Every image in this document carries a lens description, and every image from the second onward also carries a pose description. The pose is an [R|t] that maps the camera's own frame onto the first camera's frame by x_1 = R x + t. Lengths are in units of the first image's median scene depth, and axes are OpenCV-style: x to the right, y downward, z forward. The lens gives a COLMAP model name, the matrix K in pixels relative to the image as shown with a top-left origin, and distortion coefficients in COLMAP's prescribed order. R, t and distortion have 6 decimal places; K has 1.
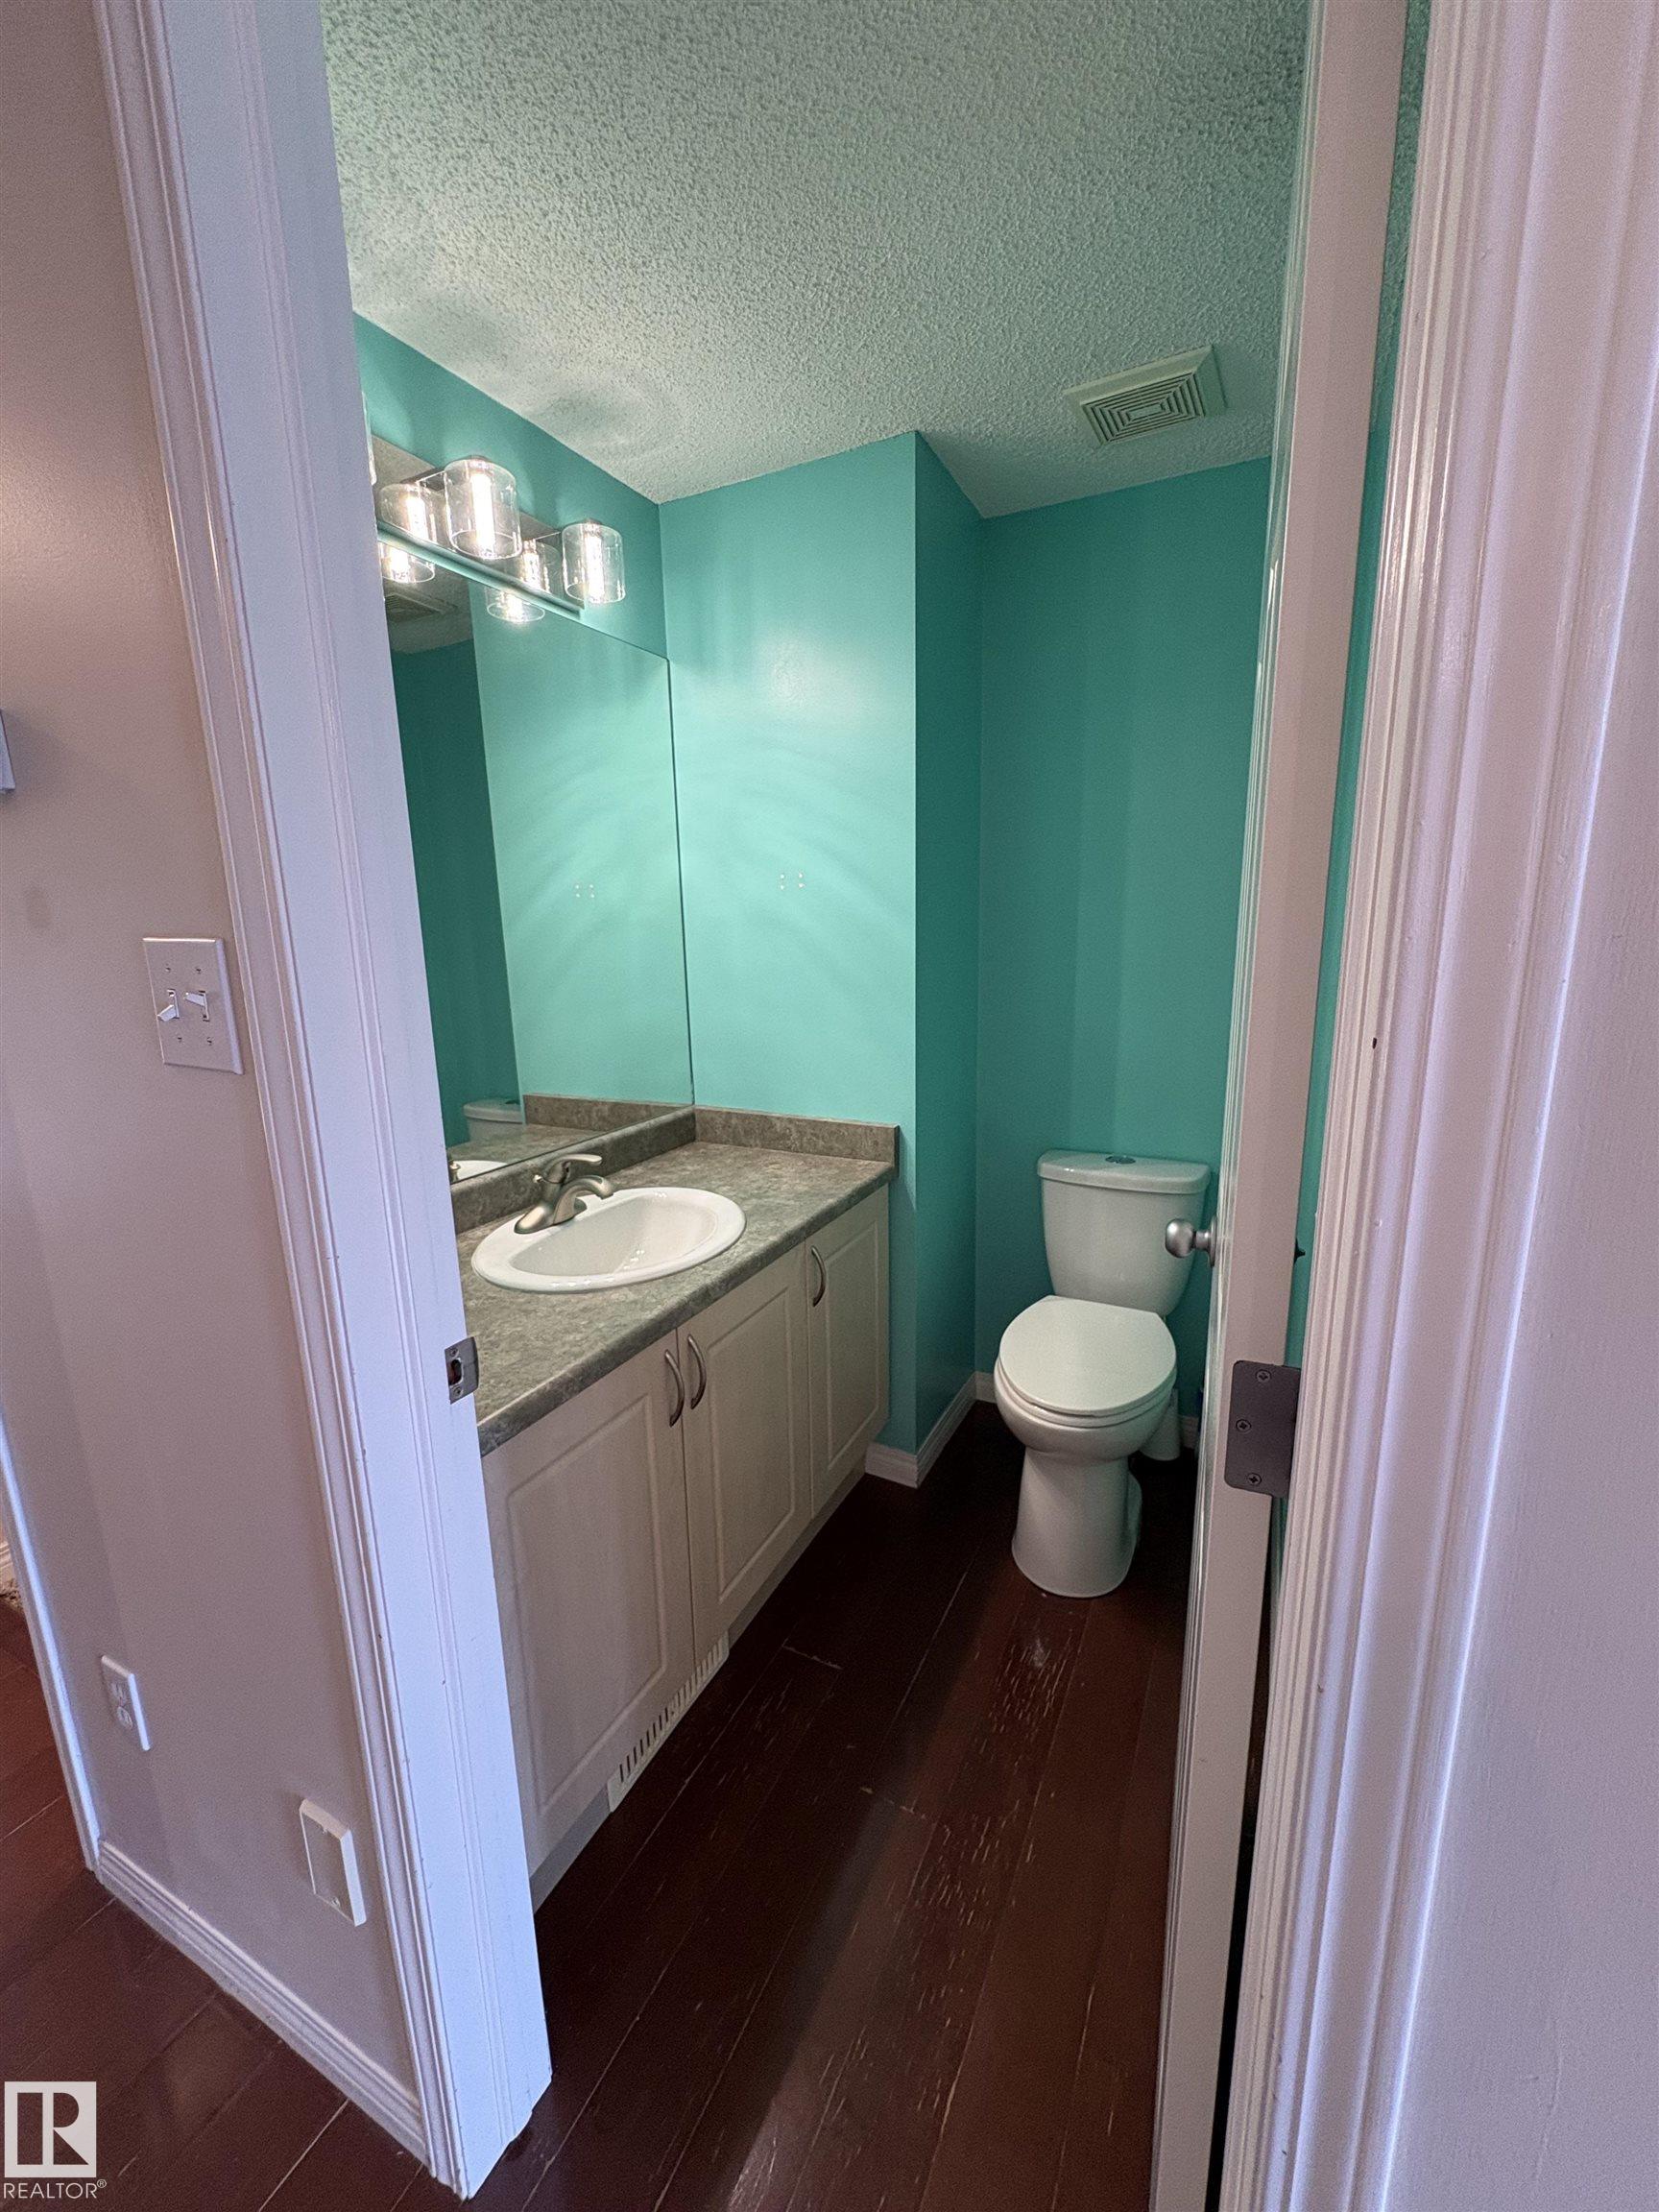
lens RADIAL K [[882.2, 0, 826.2], [0, 882.2, 1106.3], [0, 0, 1]] dist [-0.000801, -0.000044]
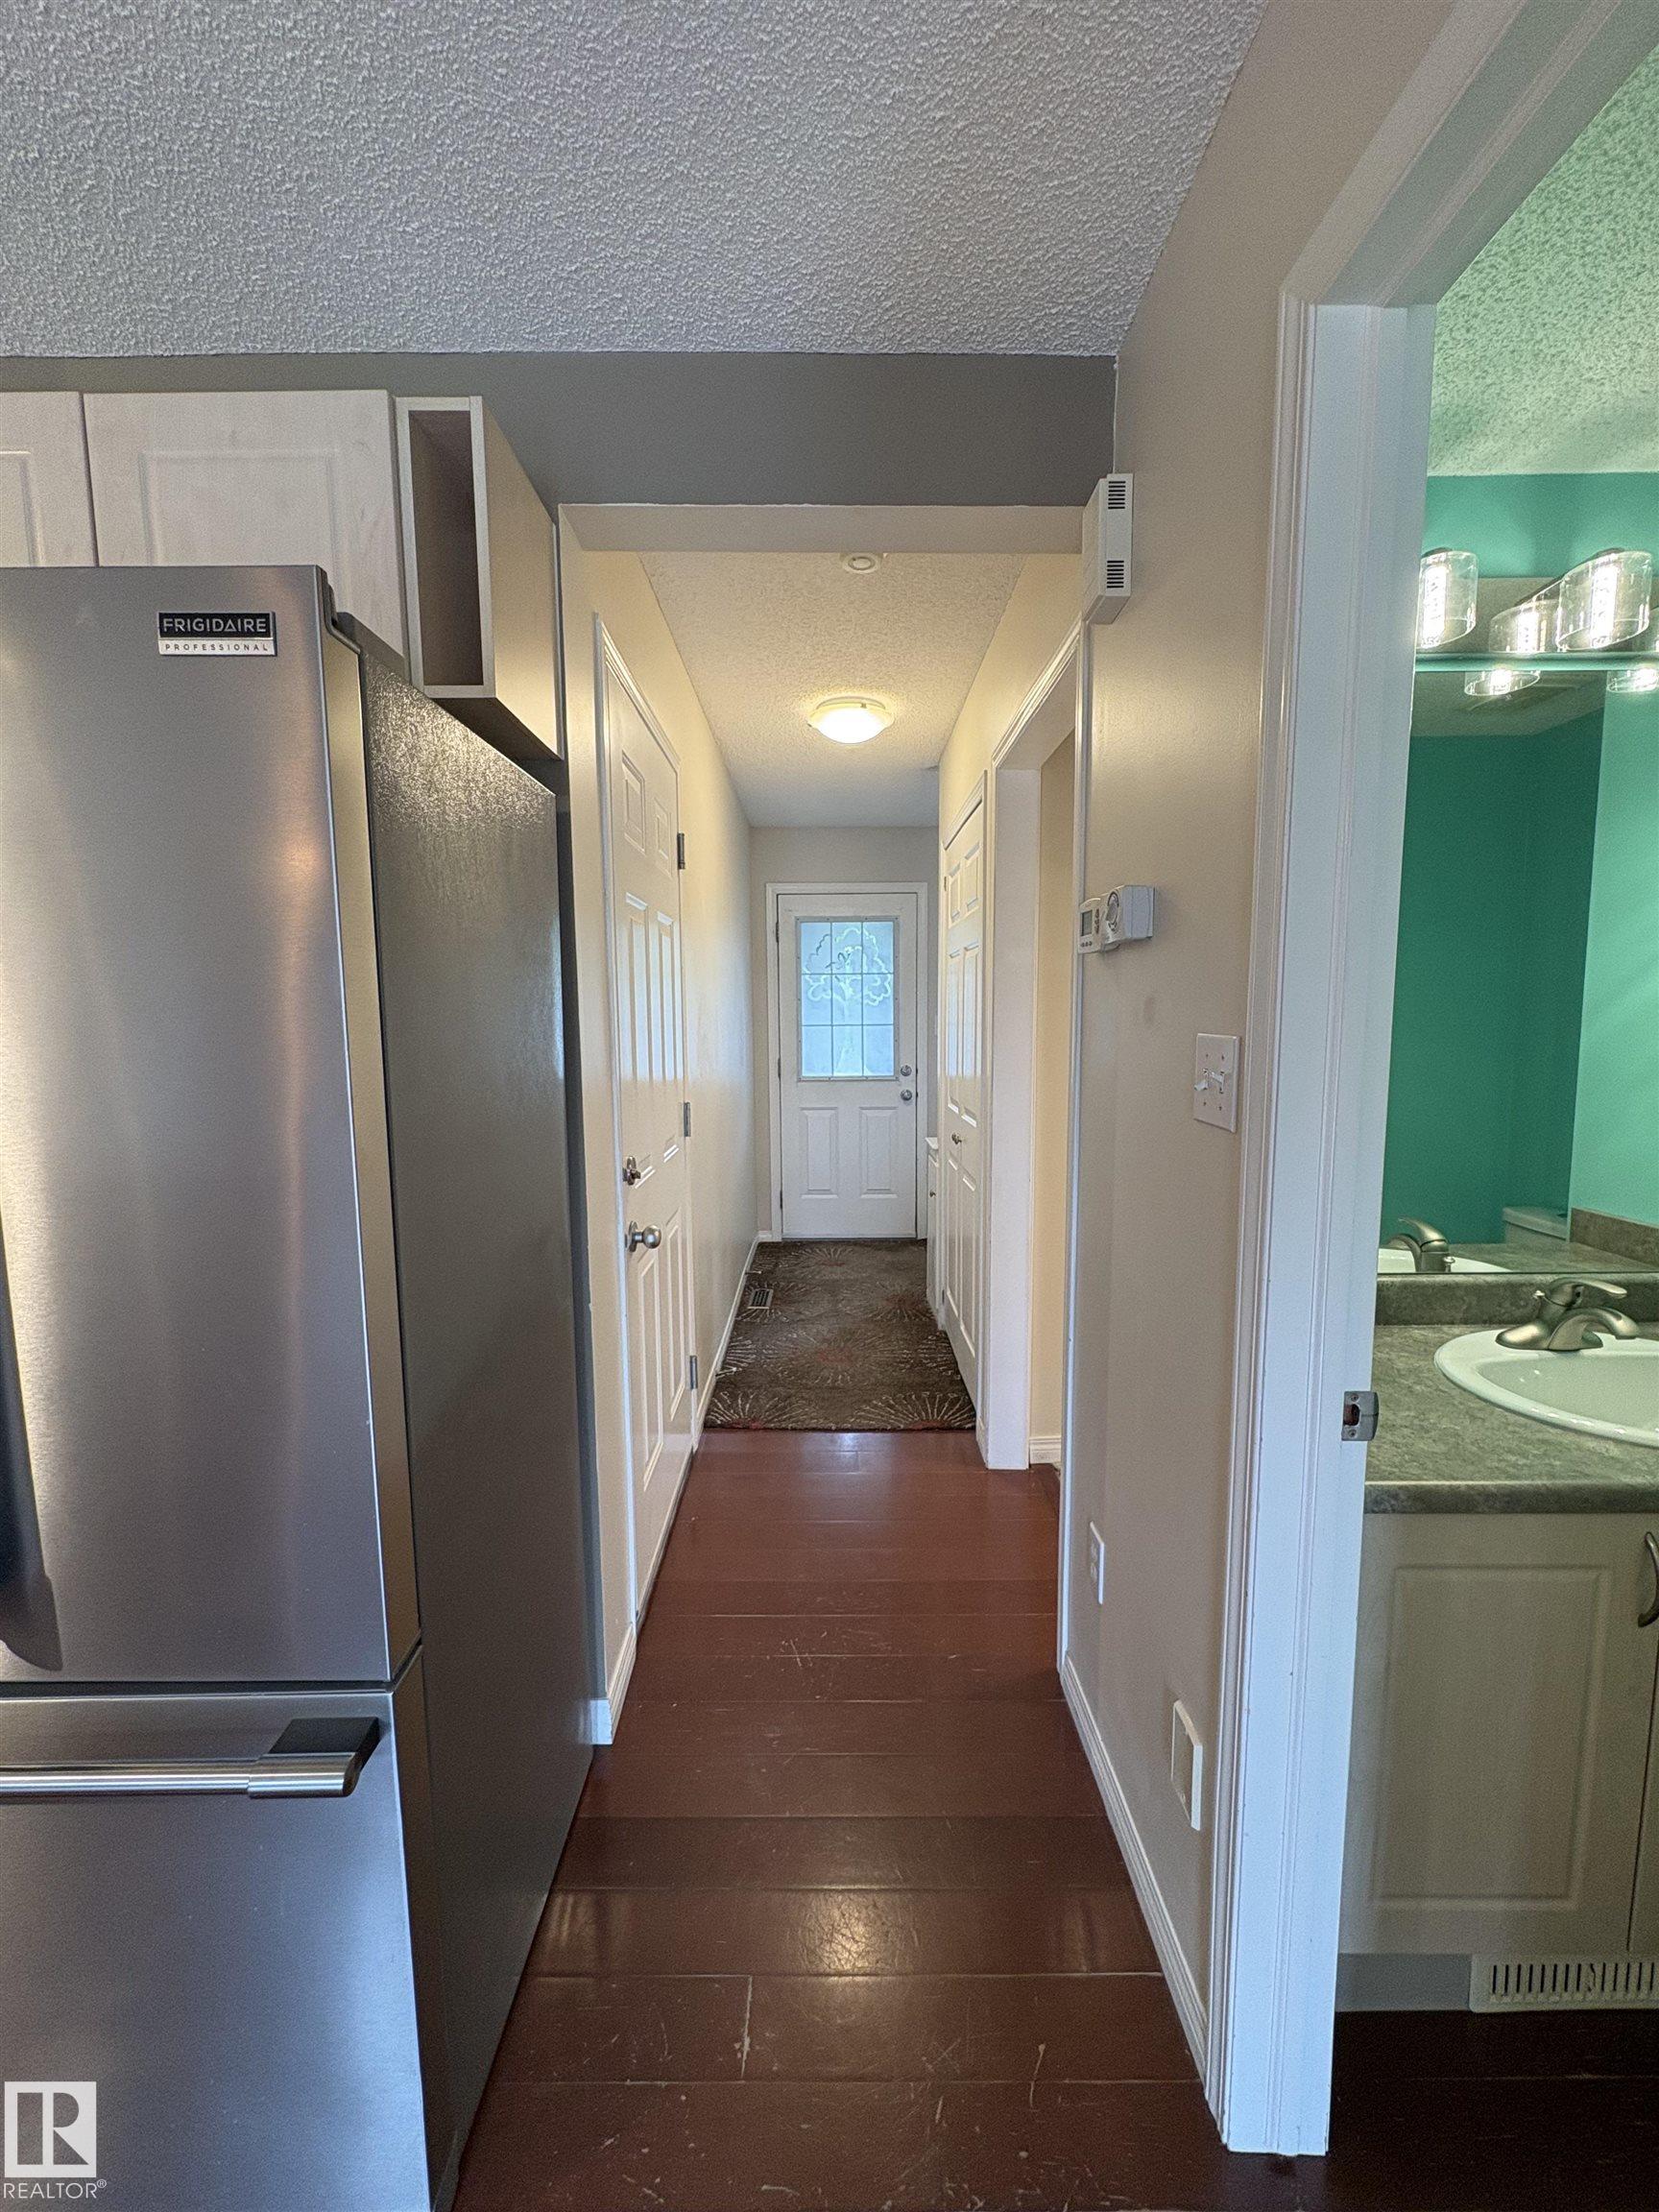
lens RADIAL K [[882.2, 0, 826.2], [0, 882.2, 1106.3], [0, 0, 1]] dist [-0.000801, -0.000044]
pose [[0.447382, 0.108444, -0.887744, 0.151488], [-0.184646, 0.982435, 0.026958, 0.001668], [0.875074, 0.151858, 0.459548, -0.113068]]
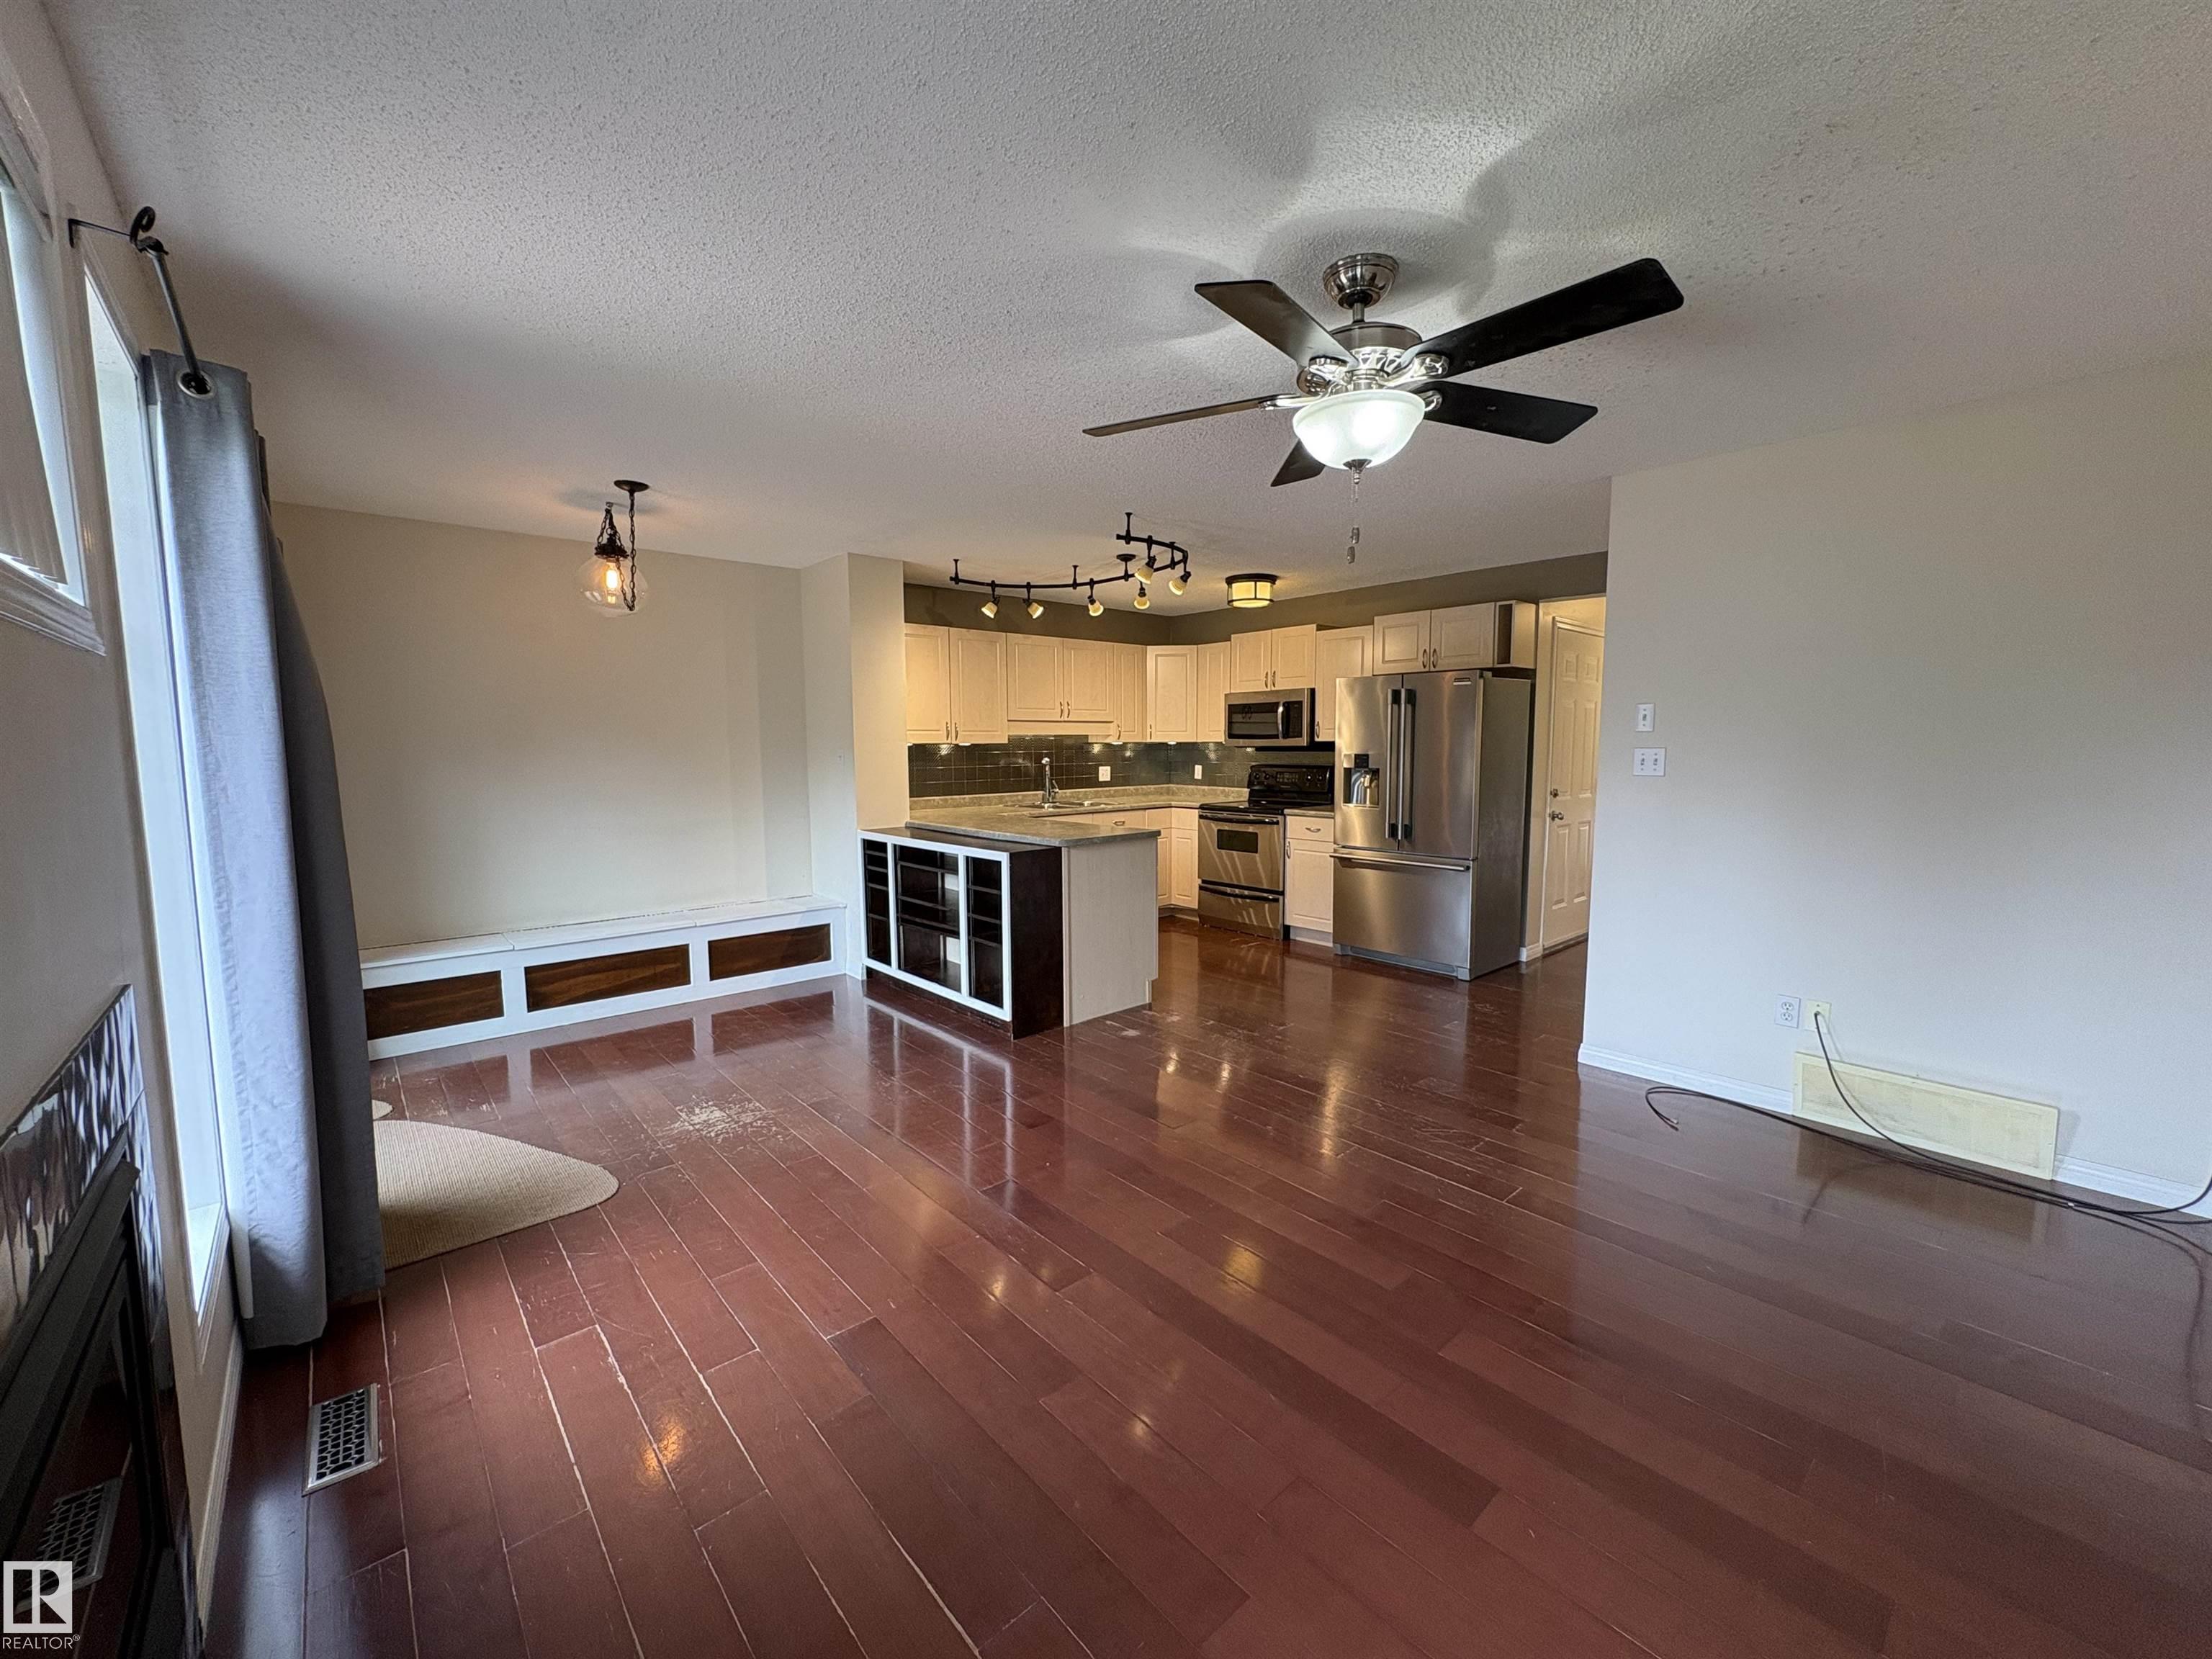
lens RADIAL K [[882.2, 0, 1106.0], [0, 882.2, 829.5], [0, 0, 1]] dist [-0.000801, -0.000044]
pose [[-0.370285, 0.110932, -0.922271, 3.252764], [-0.176347, 0.966394, 0.187041, -0.039926], [0.912026, 0.231898, -0.338279, -0.207744]]
